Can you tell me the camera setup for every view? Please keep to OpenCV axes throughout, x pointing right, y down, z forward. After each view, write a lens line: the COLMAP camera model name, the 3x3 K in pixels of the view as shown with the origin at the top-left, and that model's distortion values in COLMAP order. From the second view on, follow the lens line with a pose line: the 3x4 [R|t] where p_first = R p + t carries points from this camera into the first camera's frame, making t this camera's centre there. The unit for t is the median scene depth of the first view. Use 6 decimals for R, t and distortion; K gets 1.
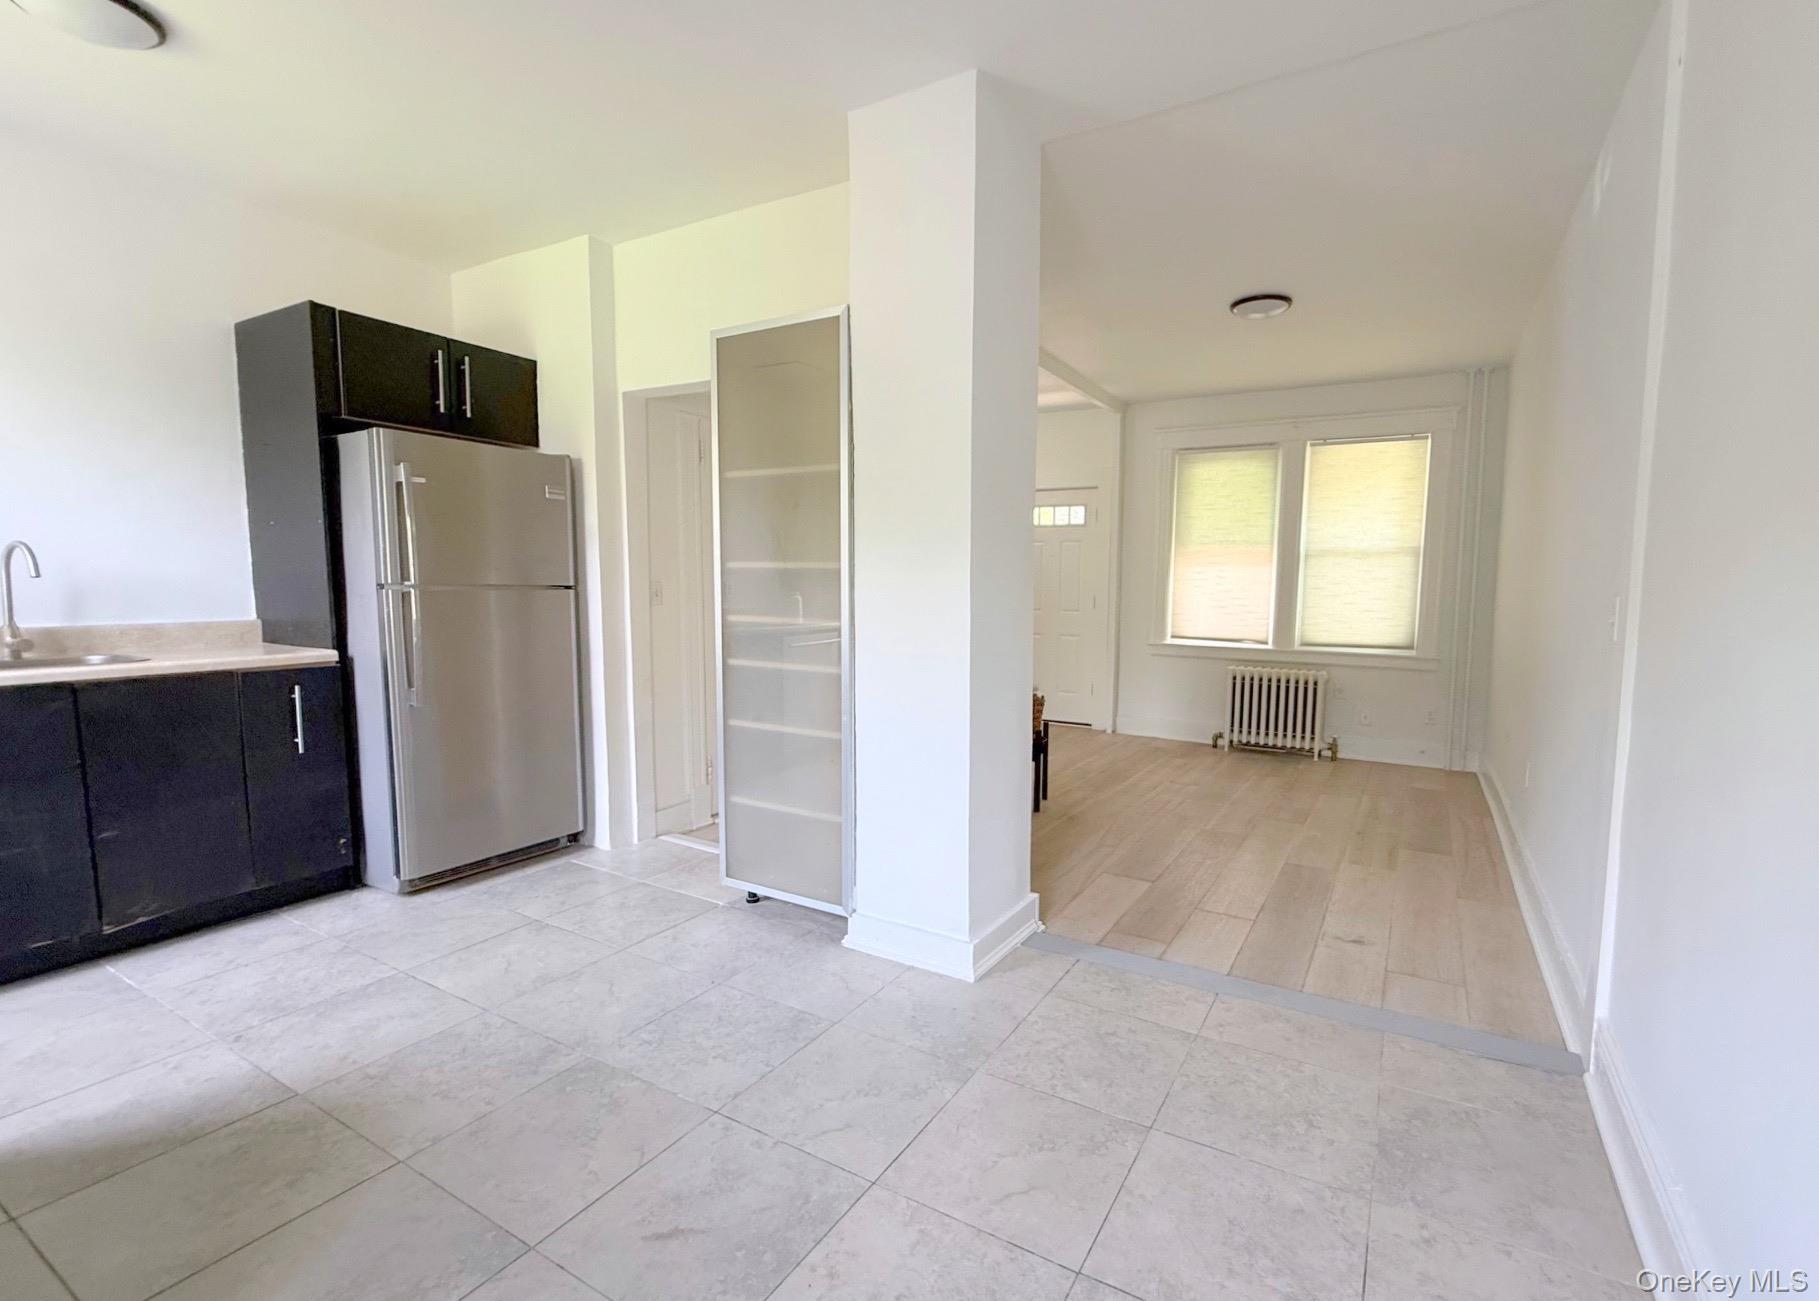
lens RADIAL K [[808.3, 0, 969.8], [0, 808.3, 663.9], [0, 0, 1]] dist [0.004236, -0.000185]
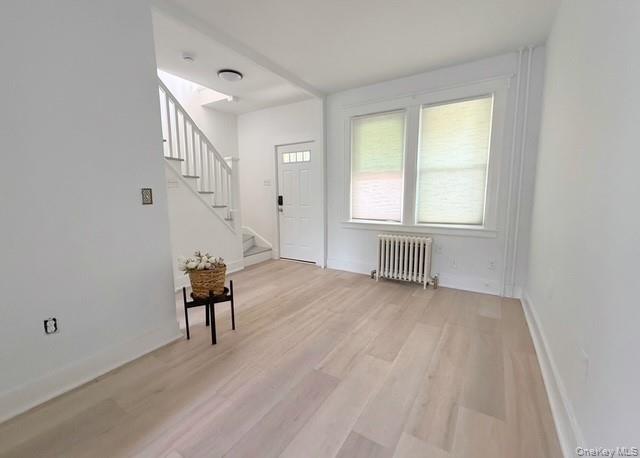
lens RADIAL K [[267.9, 0, 321.1], [0, 267.9, 232.3], [0, 0, 1]] dist [0.000480, 0.000939]
pose [[0.998003, -0.012235, -0.061970, 0.444945], [0.014703, 0.999110, 0.039534, -0.055534], [0.061431, -0.040366, 0.997295, 0.756308]]
